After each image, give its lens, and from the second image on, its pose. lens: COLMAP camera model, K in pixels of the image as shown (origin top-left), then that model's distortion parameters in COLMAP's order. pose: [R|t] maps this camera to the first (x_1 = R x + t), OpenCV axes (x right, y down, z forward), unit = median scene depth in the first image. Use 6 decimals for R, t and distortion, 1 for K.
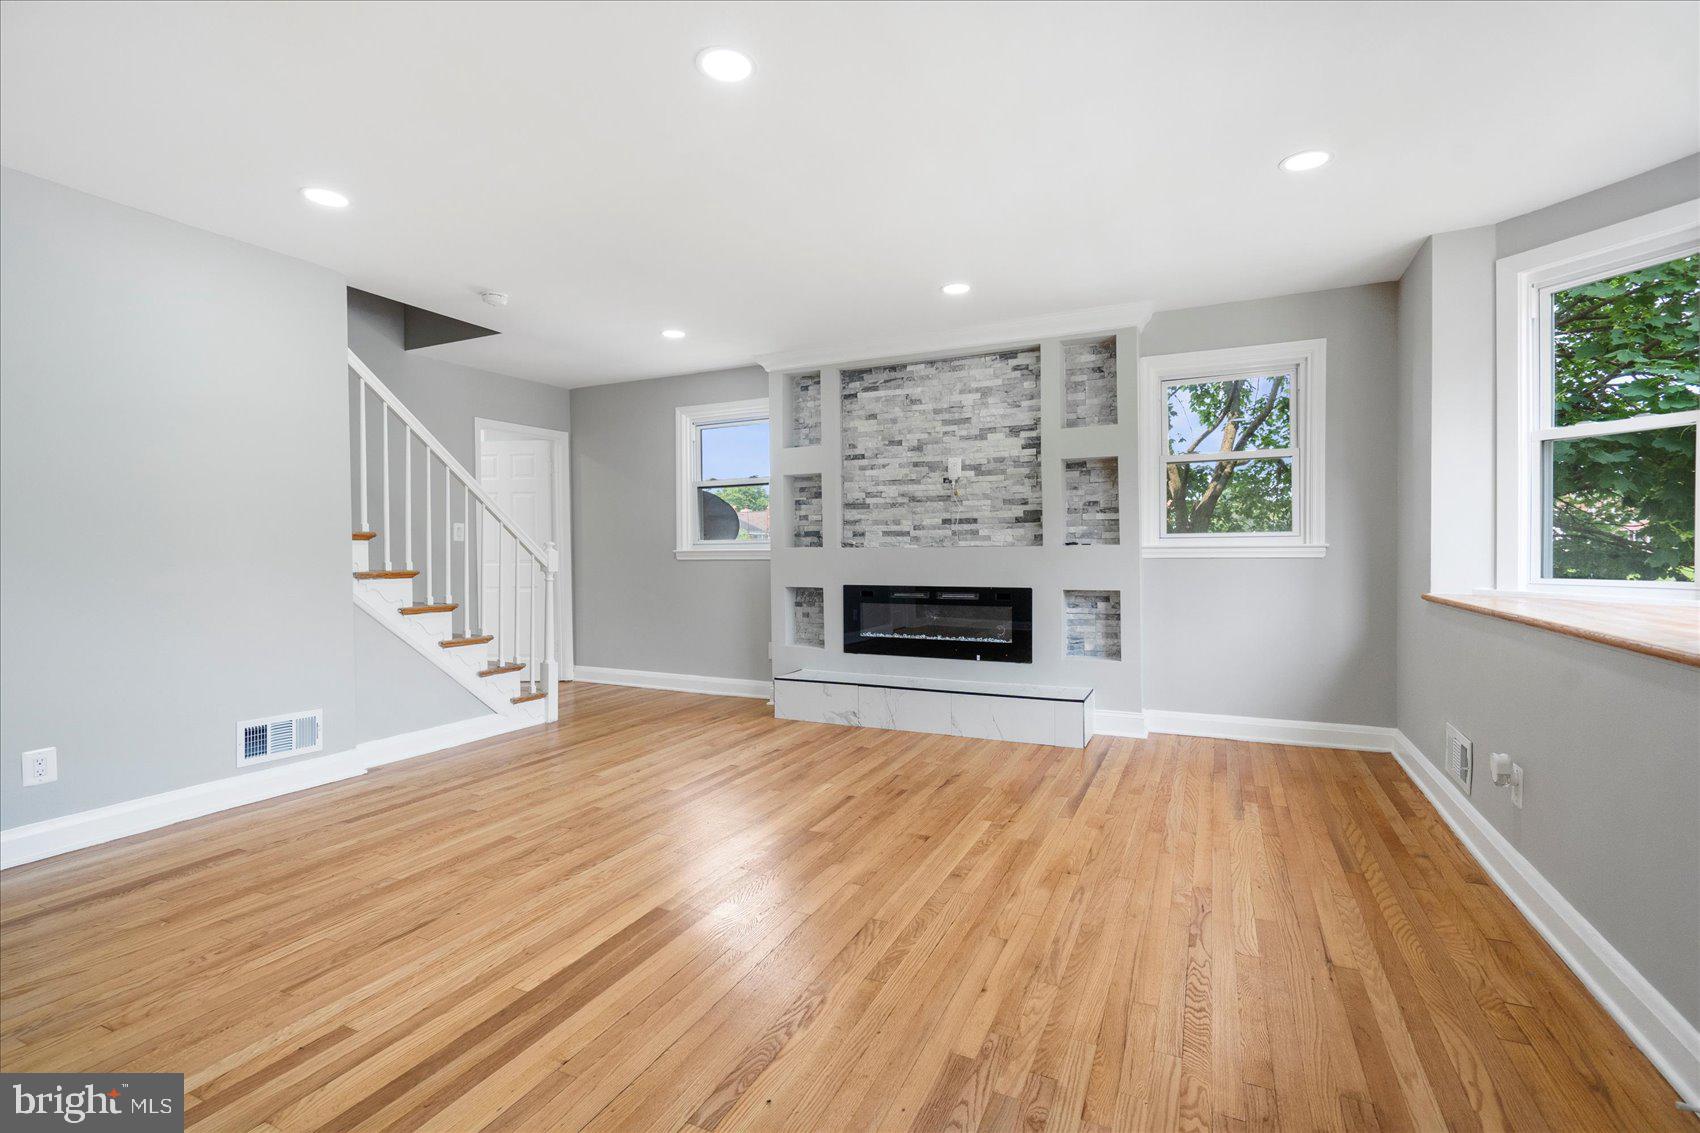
lens RADIAL K [[783.6, 0, 869.5], [0, 783.6, 562.6], [0, 0, 1]] dist [-0.013504, 0.005961]
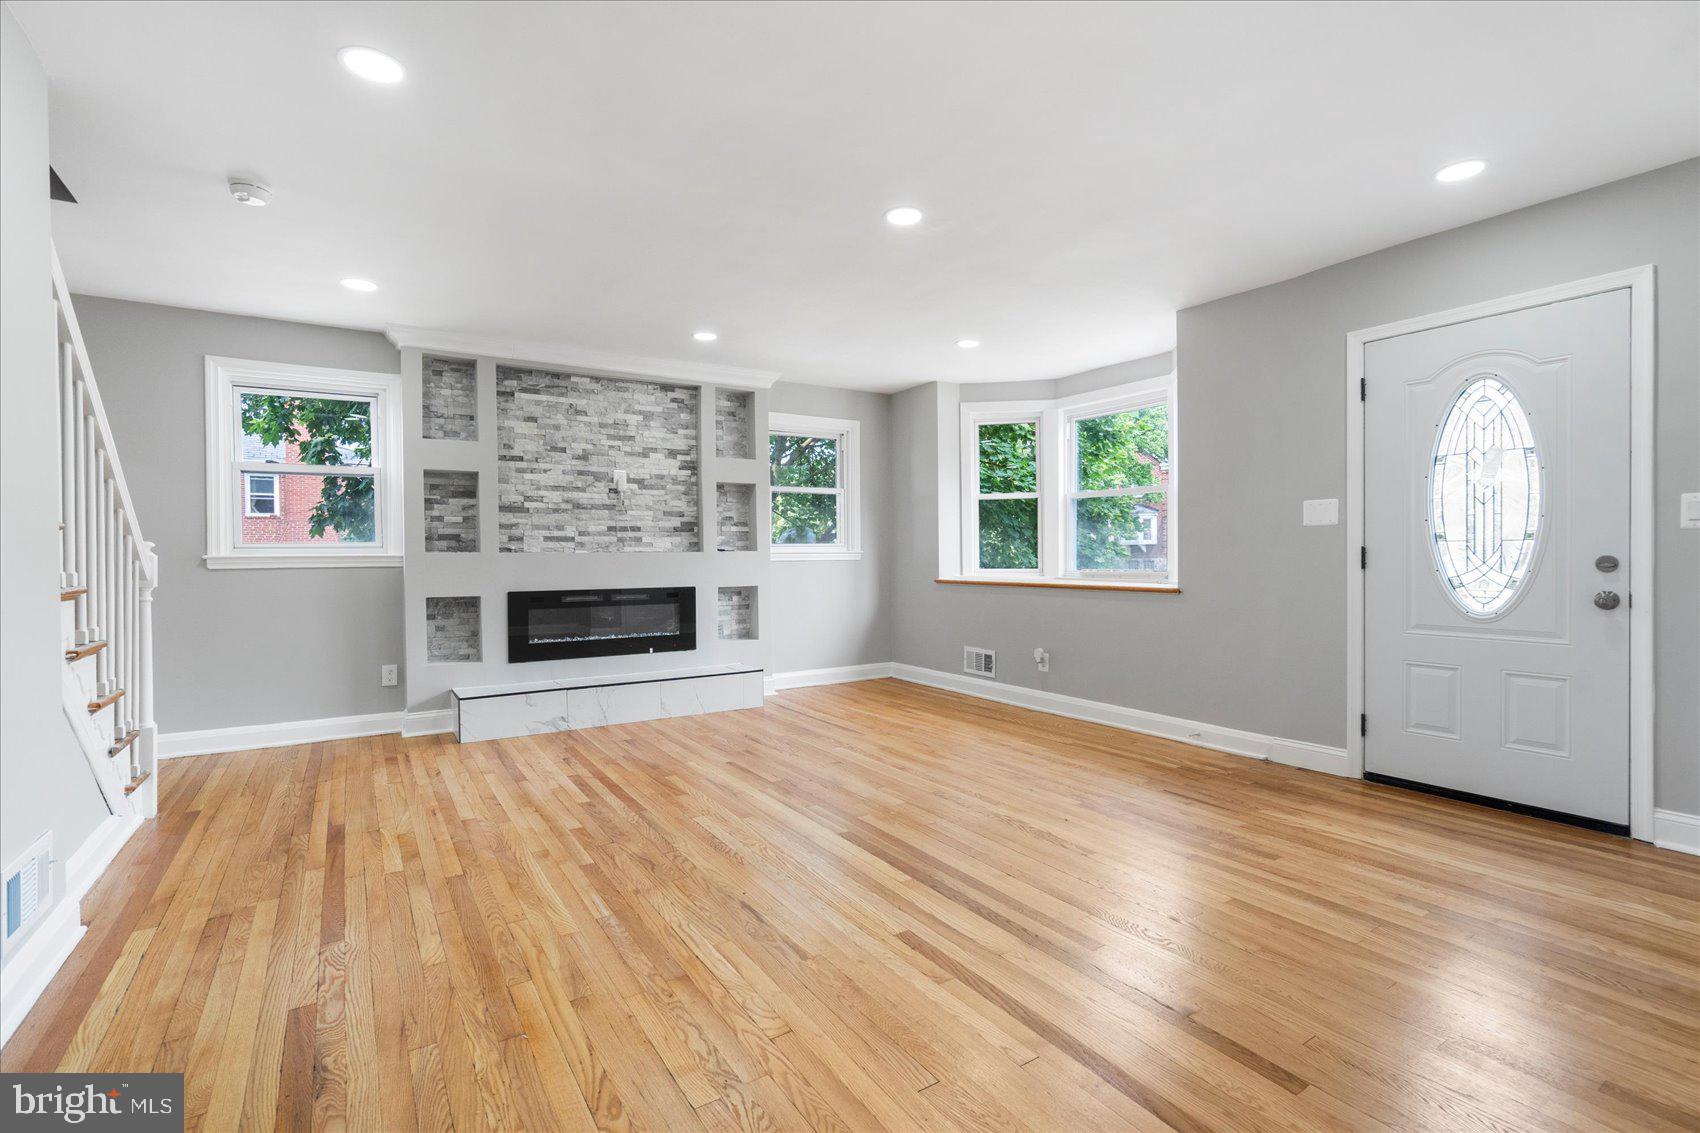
lens RADIAL K [[783.6, 0, 869.5], [0, 783.6, 562.6], [0, 0, 1]] dist [-0.013504, 0.005961]
pose [[0.515680, -0.006672, 0.856755, -0.672822], [0.016408, 0.999863, -0.002089, 0.002235], [-0.856624, 0.015135, 0.515719, 0.147848]]
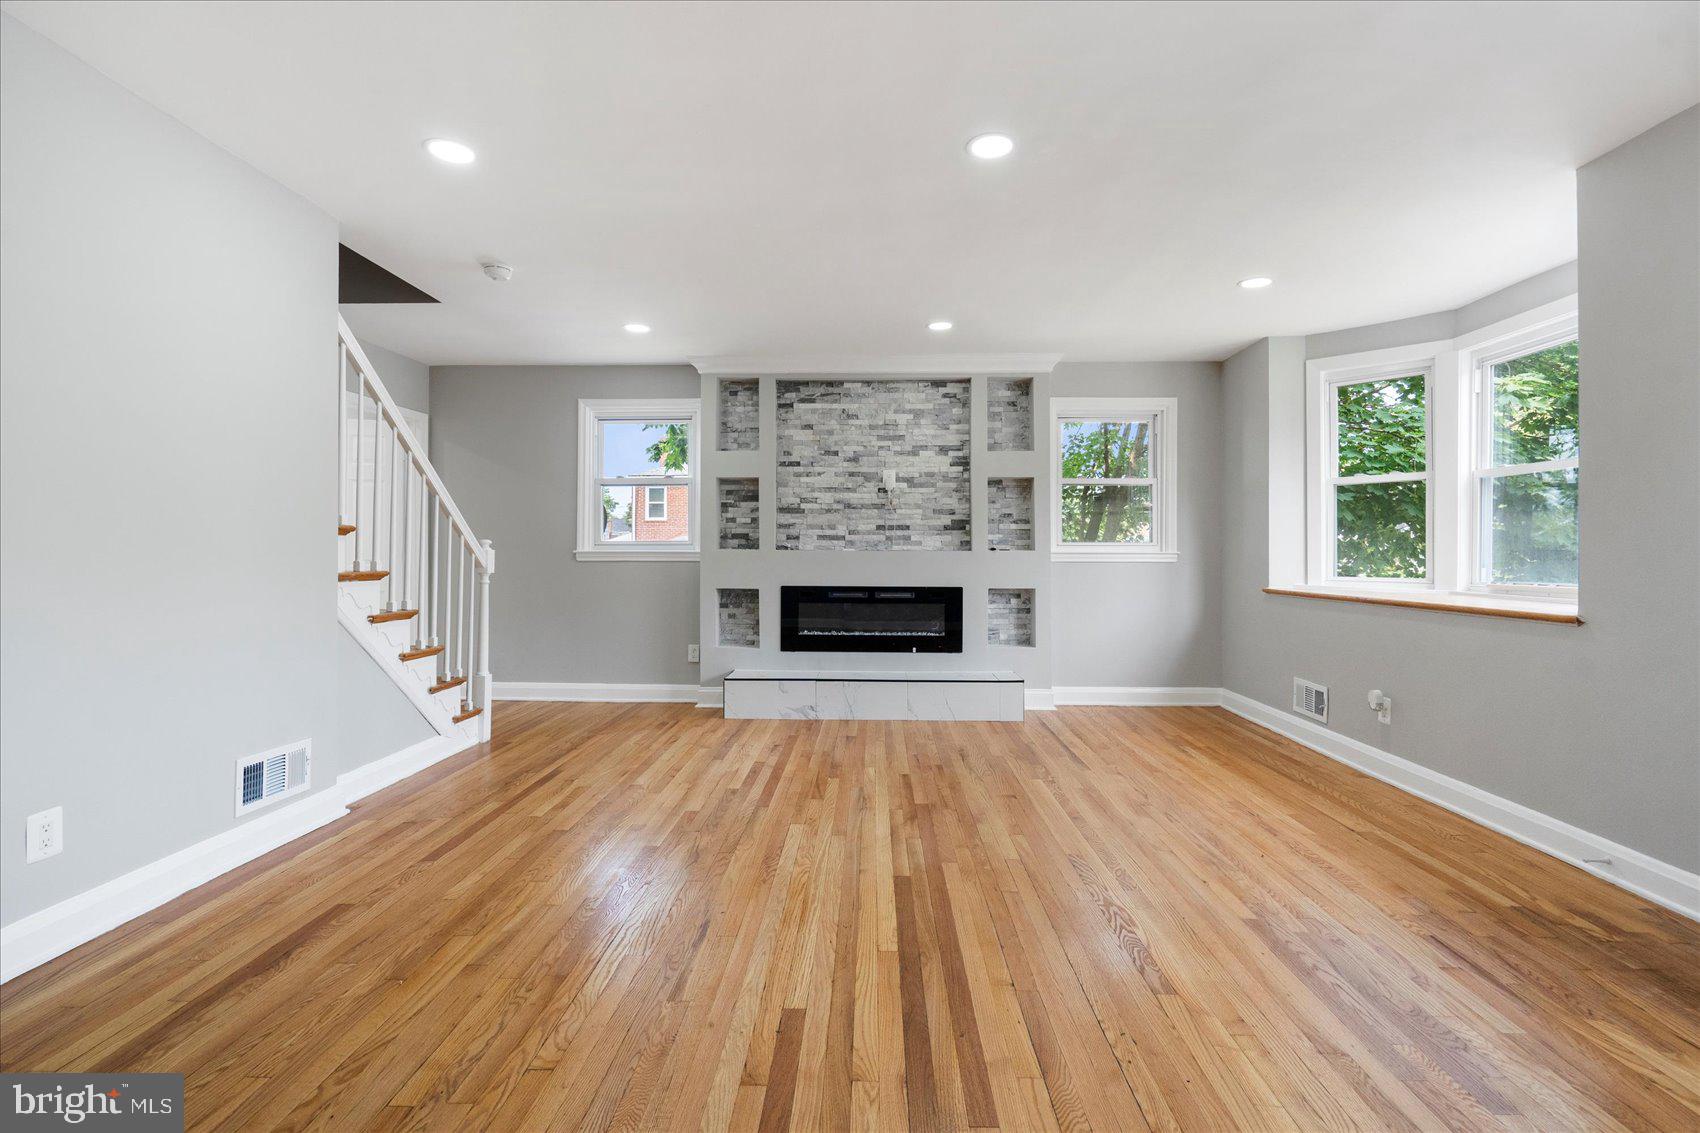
lens RADIAL K [[788.3, 0, 870.3], [0, 788.3, 550.0], [0, 0, 1]] dist [-0.014188, 0.007397]
pose [[0.912196, 0.011858, 0.409582, -0.385836], [-0.003589, 0.999774, -0.020952, 0.002450], [-0.409738, 0.017643, 0.912033, -0.003800]]
